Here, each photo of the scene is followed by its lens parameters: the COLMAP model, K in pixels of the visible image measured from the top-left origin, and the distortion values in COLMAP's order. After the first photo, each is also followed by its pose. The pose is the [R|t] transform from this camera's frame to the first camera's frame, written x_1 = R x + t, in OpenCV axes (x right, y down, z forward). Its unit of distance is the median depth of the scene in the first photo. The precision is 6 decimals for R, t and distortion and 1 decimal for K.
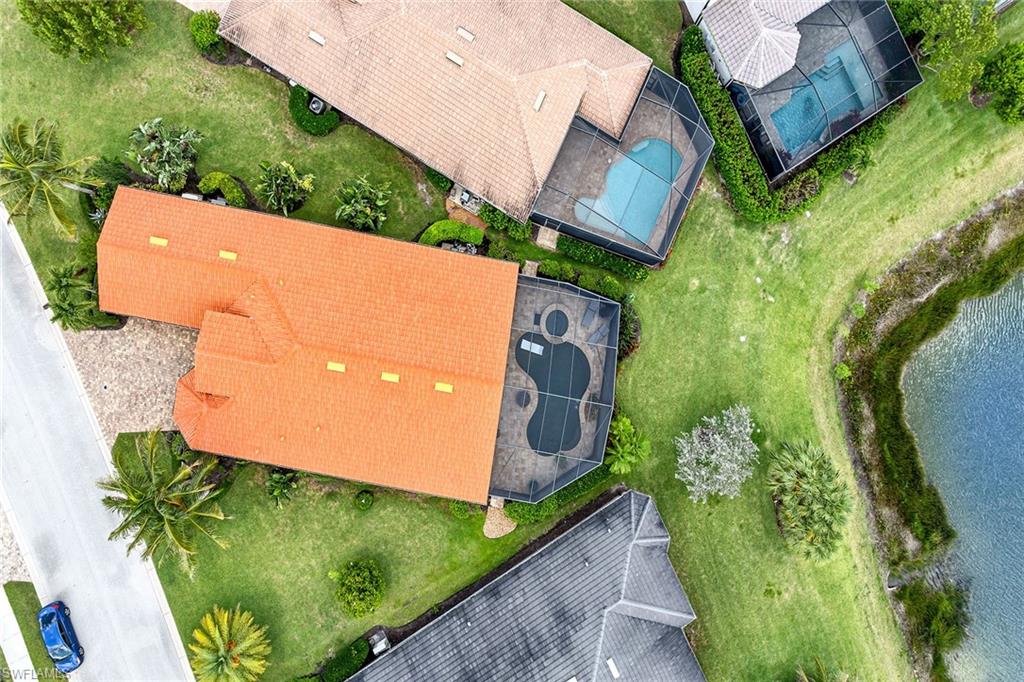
lens RADIAL K [[693.9, 0, 487.2], [0, 693.9, 341.8], [0, 0, 1]] dist [-0.032074, 0.045683]
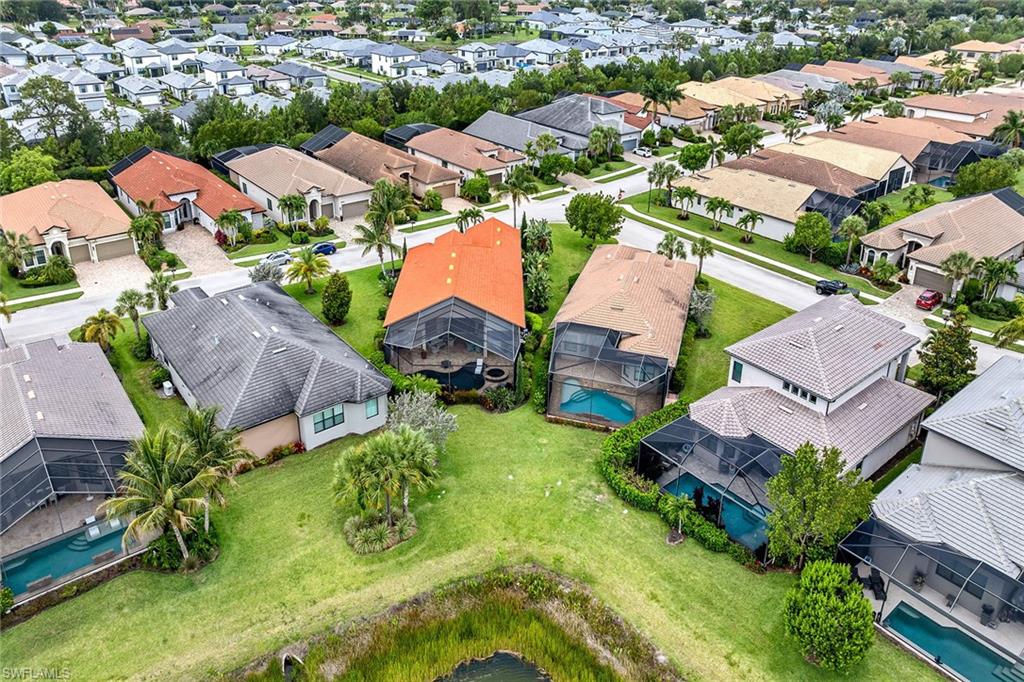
lens RADIAL K [[693.9, 0, 487.2], [0, 693.9, 341.8], [0, 0, 1]] dist [-0.032074, 0.045683]
pose [[0.150903, 0.464120, -0.872823, 1.406981], [-0.988045, 0.098982, -0.118191, 0.168494], [0.031539, 0.880224, 0.473508, 0.195516]]
